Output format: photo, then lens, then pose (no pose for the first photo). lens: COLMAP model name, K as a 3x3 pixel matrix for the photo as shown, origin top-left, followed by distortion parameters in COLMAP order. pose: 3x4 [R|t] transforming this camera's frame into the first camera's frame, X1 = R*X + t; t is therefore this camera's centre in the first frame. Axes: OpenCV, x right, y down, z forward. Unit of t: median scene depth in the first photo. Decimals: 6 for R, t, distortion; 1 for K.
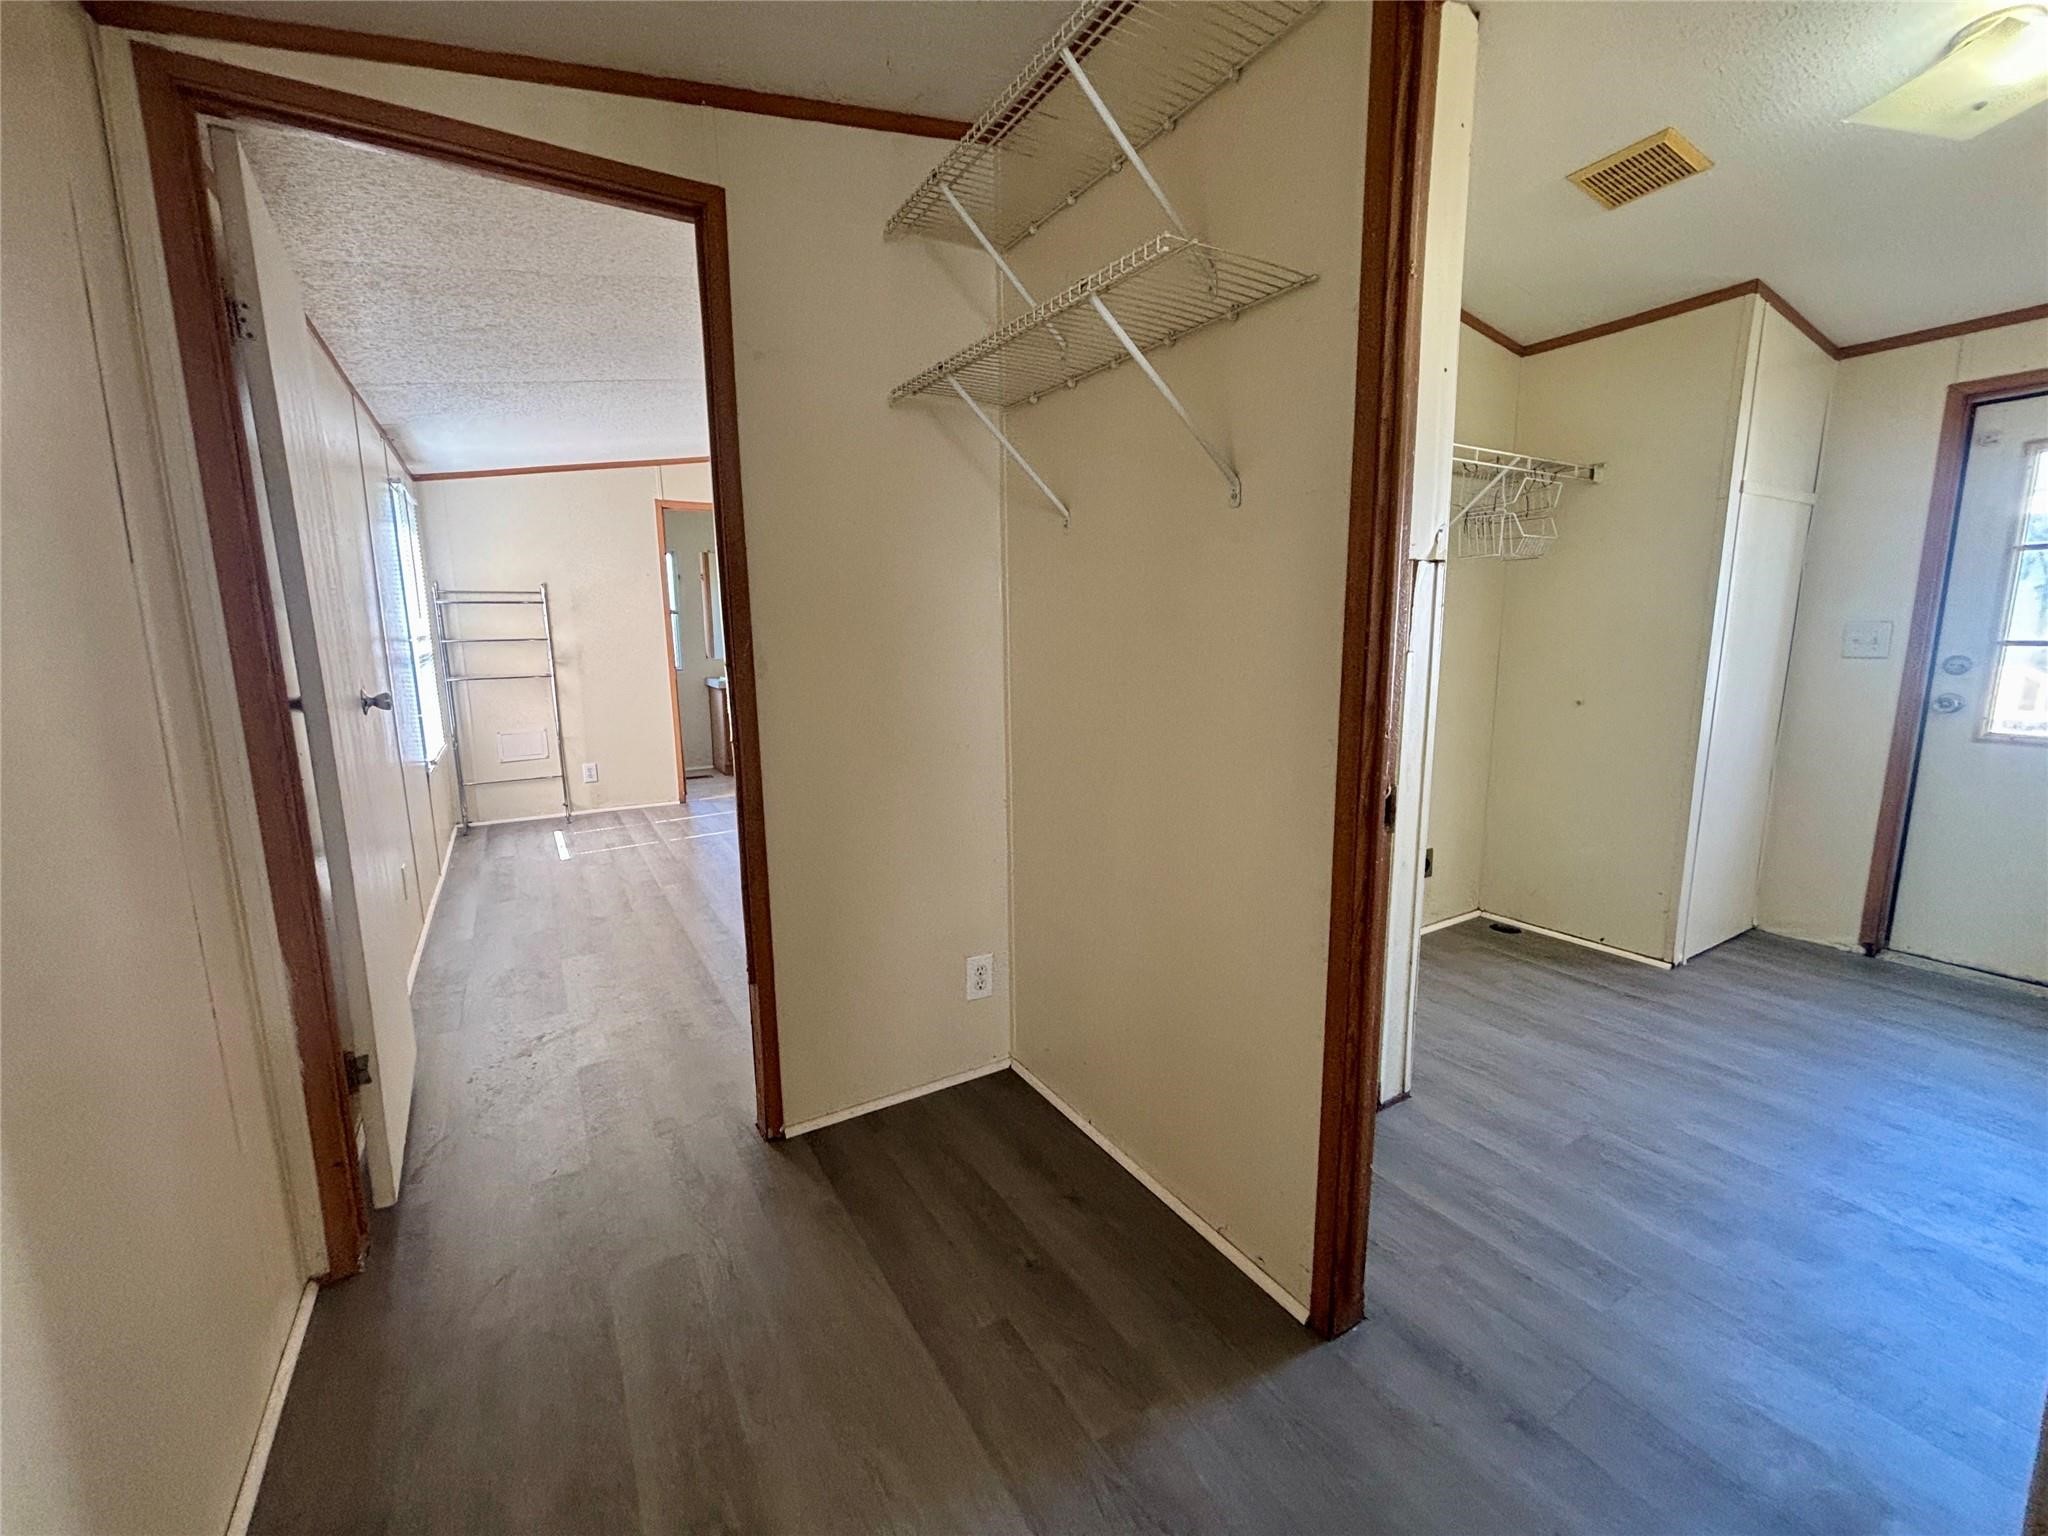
lens RADIAL K [[829.8, 0, 1019.8], [0, 829.8, 762.7], [0, 0, 1]] dist [-0.000344, 0.000418]
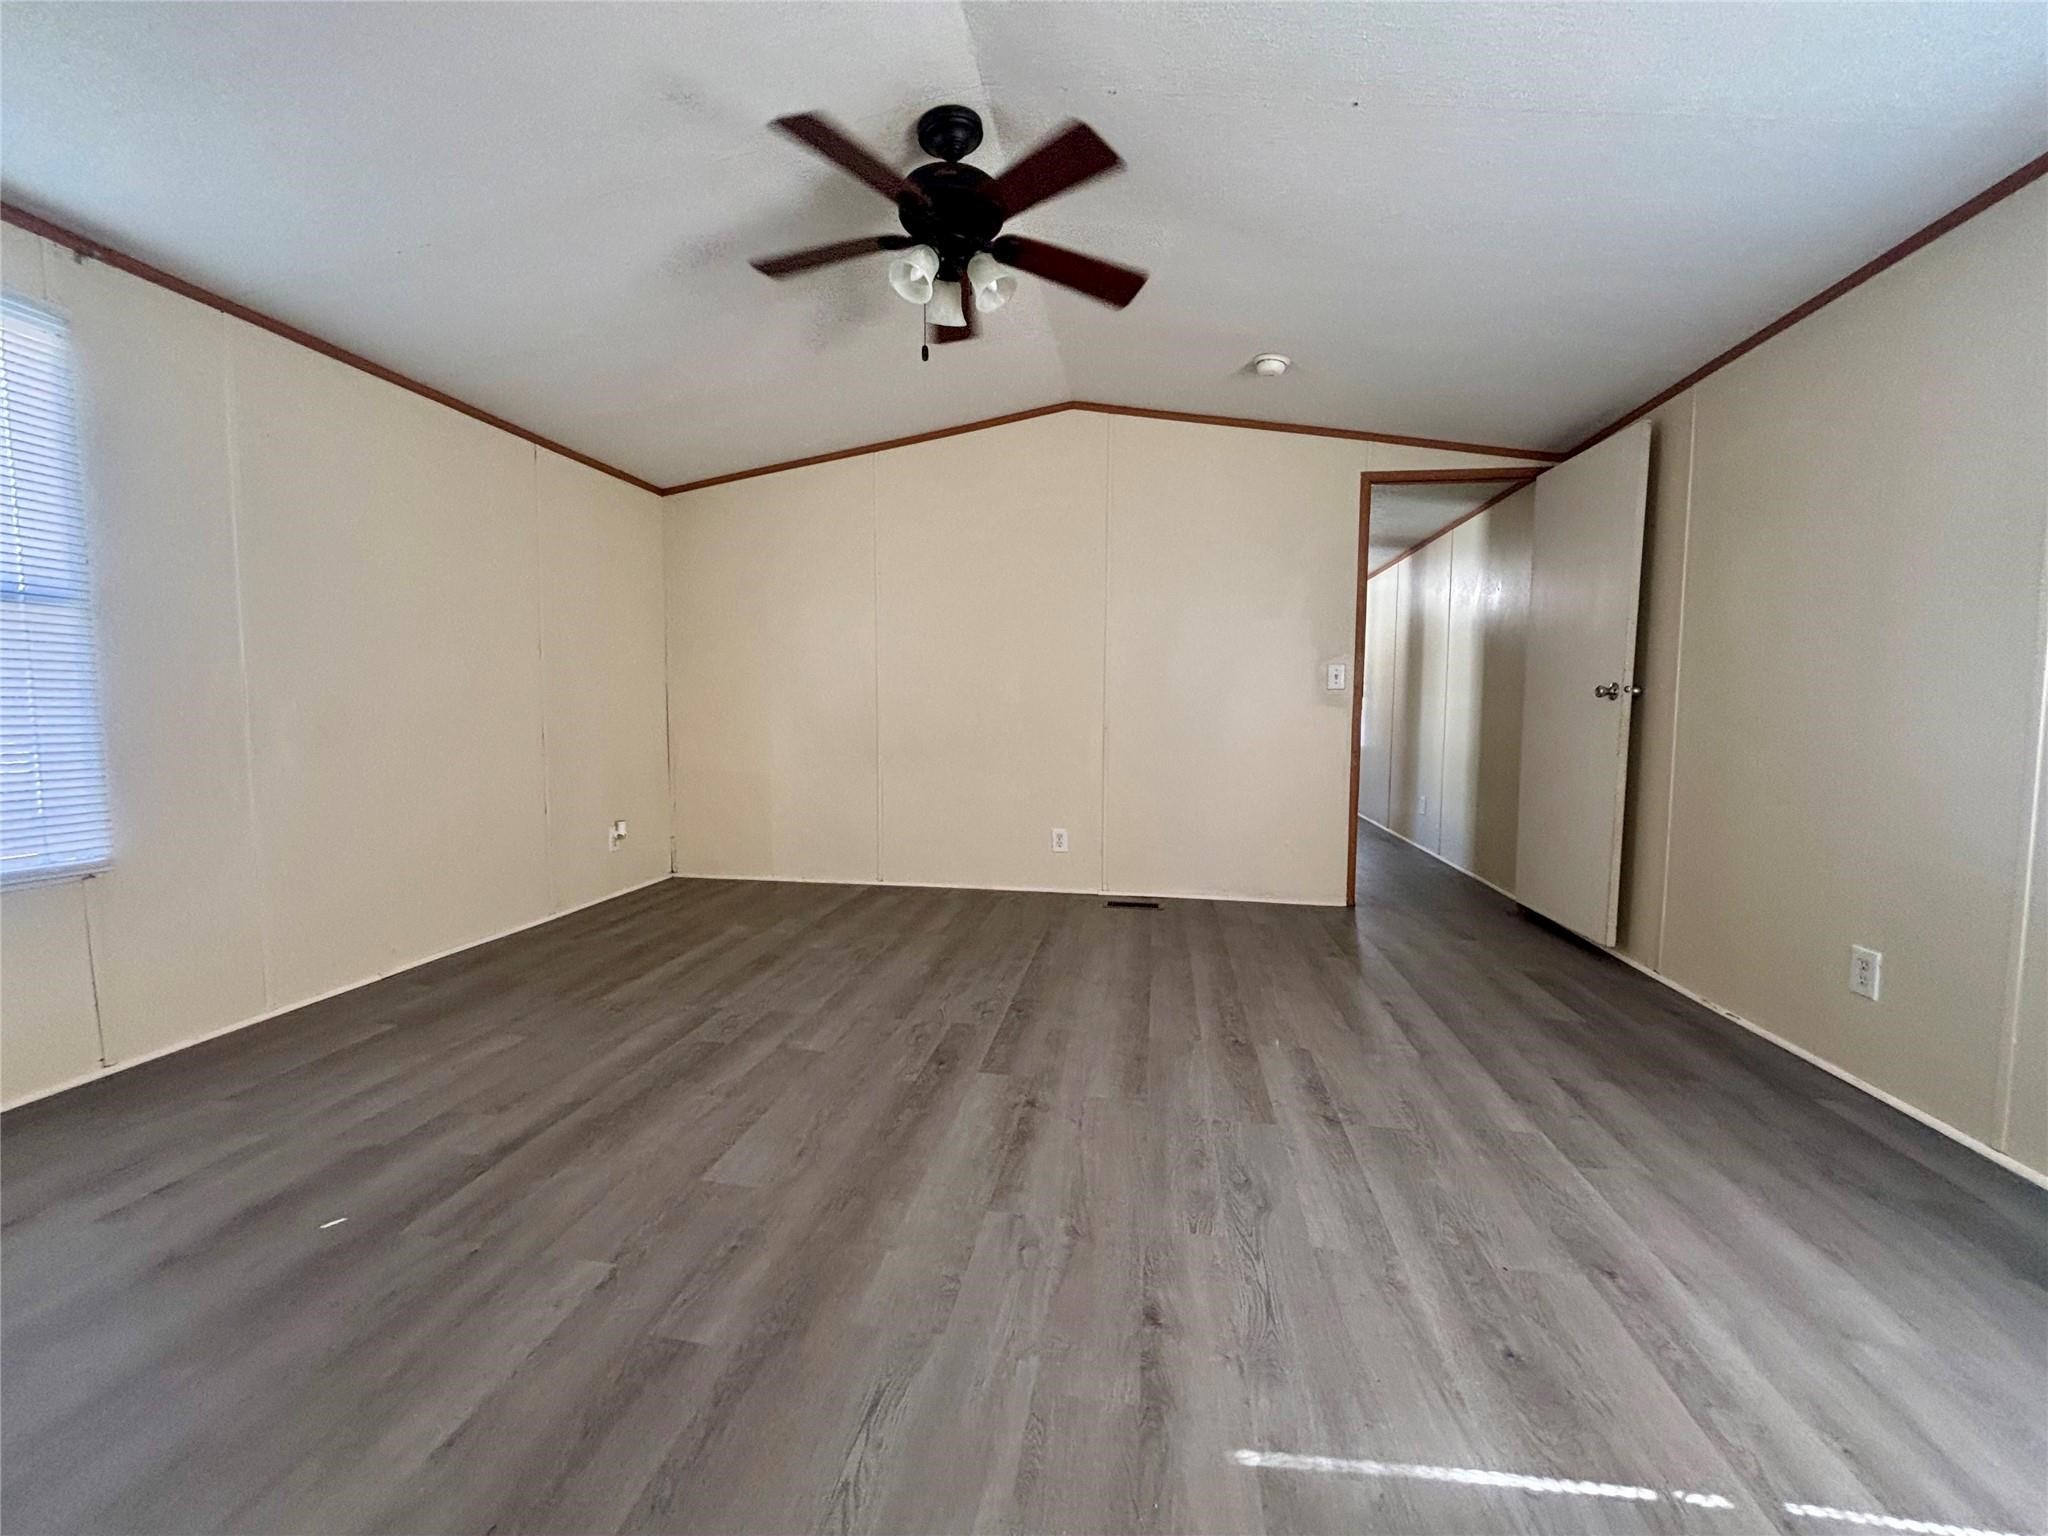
lens RADIAL K [[827.6, 0, 1021.4], [0, 827.6, 770.6], [0, 0, 1]] dist [0.000690, 0.000827]
pose [[-0.761036, -0.039877, 0.647483, -0.399542], [0.109429, 0.975914, 0.188725, -0.142549], [-0.639413, 0.214480, -0.738342, 1.187694]]
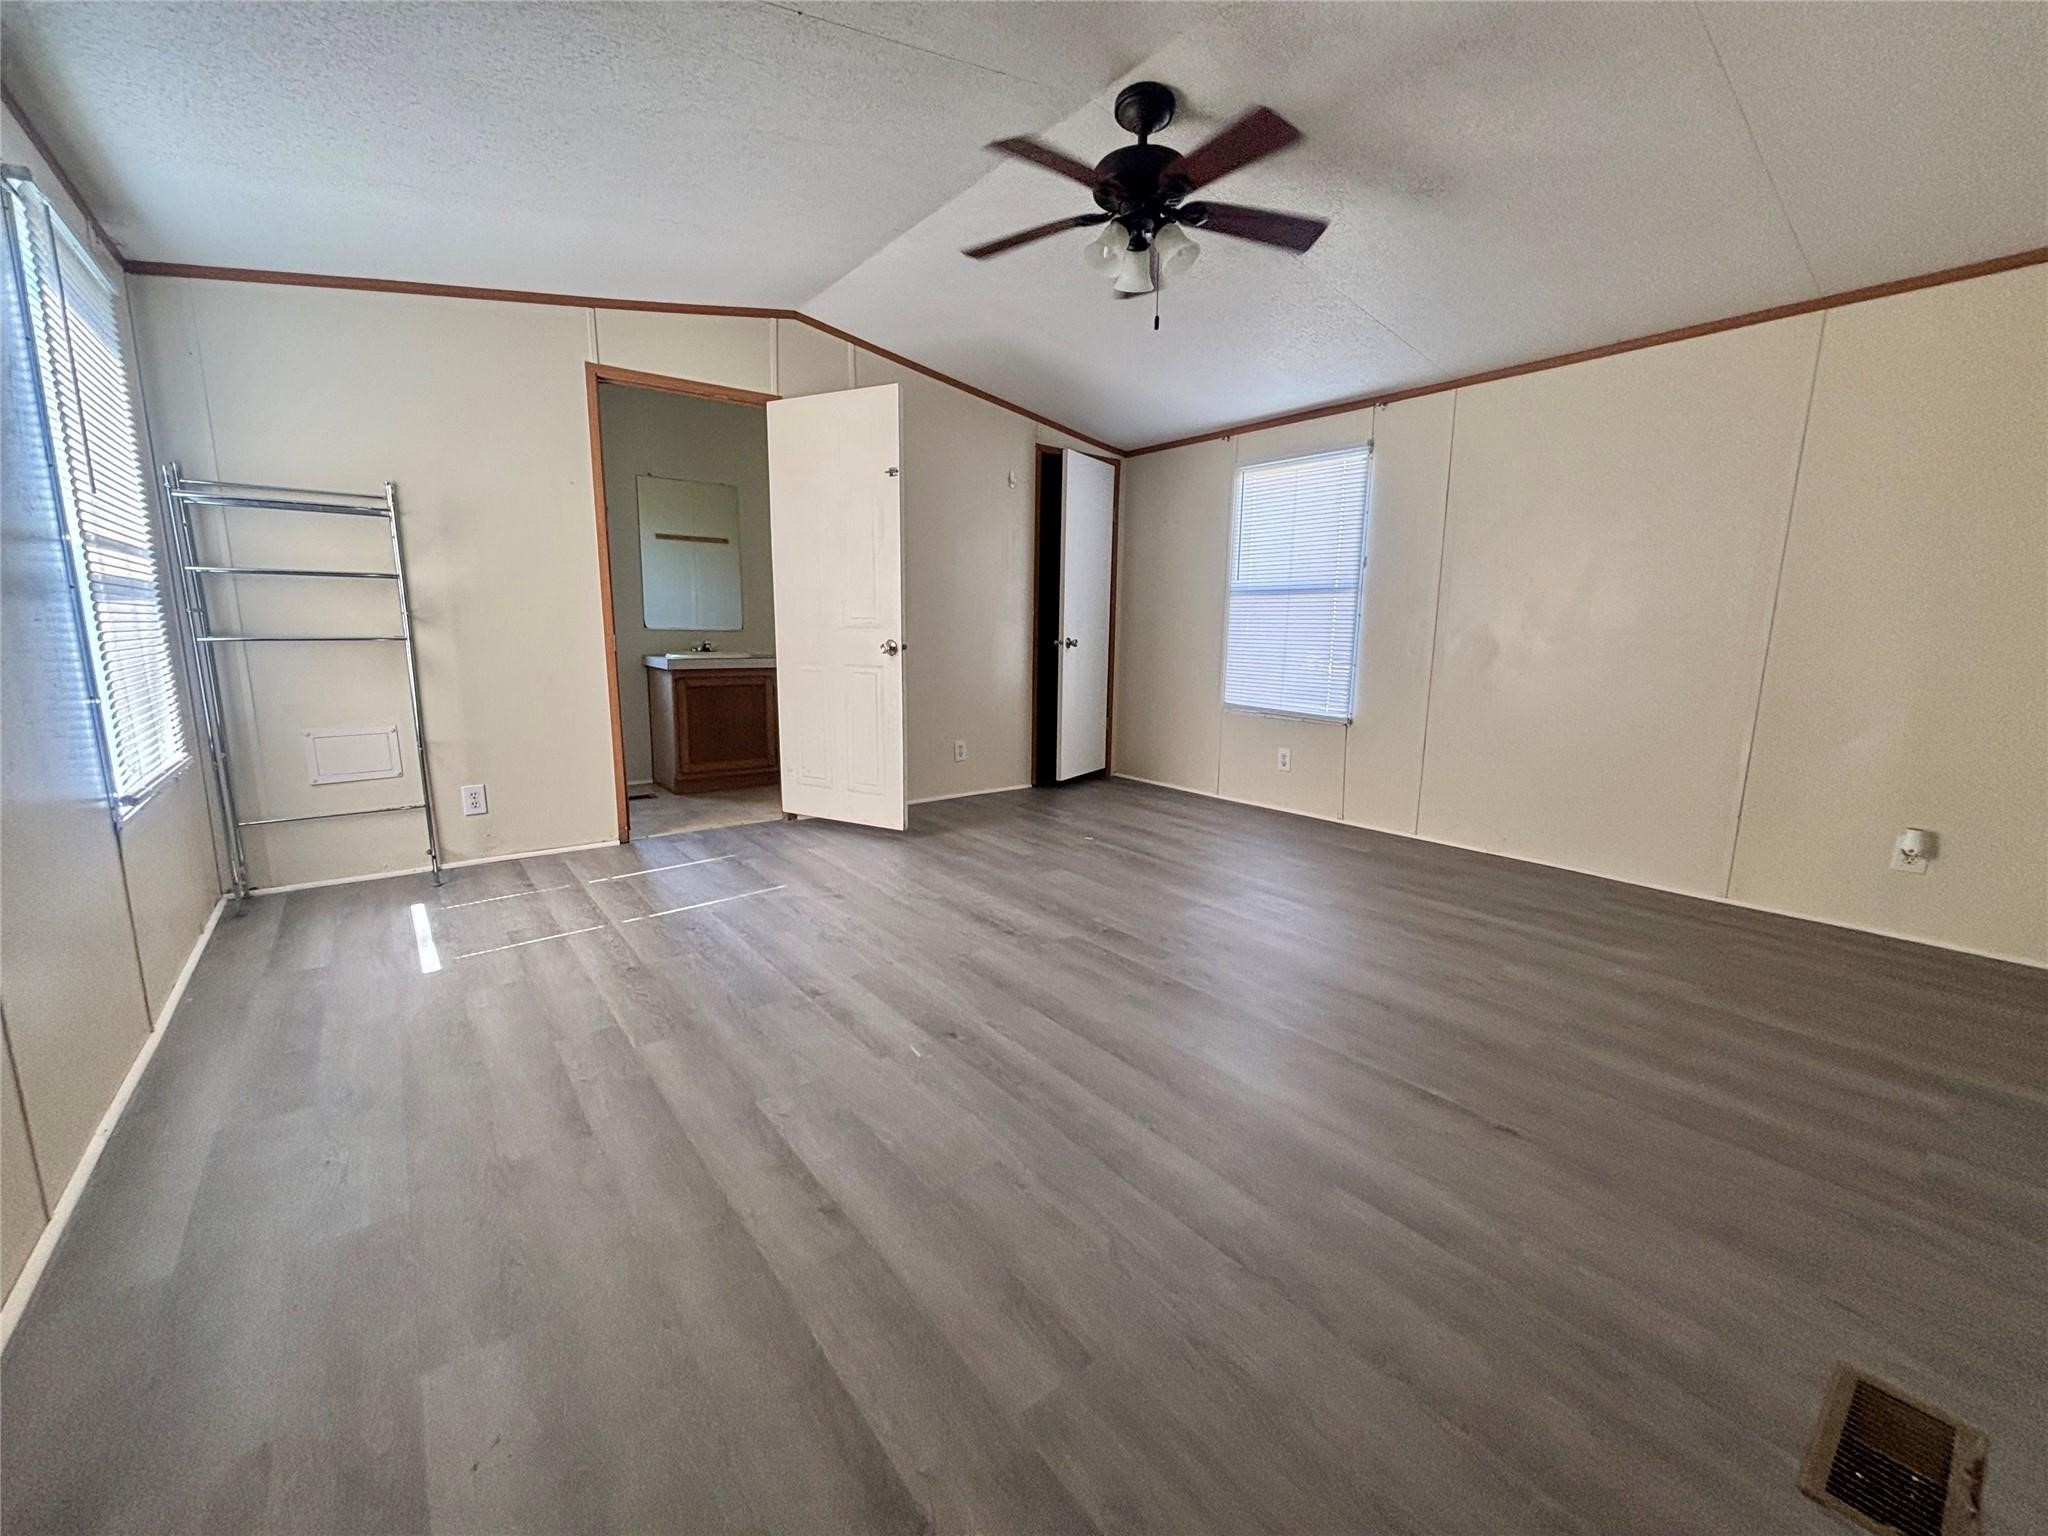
lens RADIAL K [[827.6, 0, 1021.4], [0, 827.6, 770.6], [0, 0, 1]] dist [0.000690, 0.000827]
pose [[0.992809, 0.006099, 0.119553, -0.205719], [-0.007670, 0.999890, 0.012685, -0.022212], [-0.119462, -0.013510, 0.992747, 0.373112]]
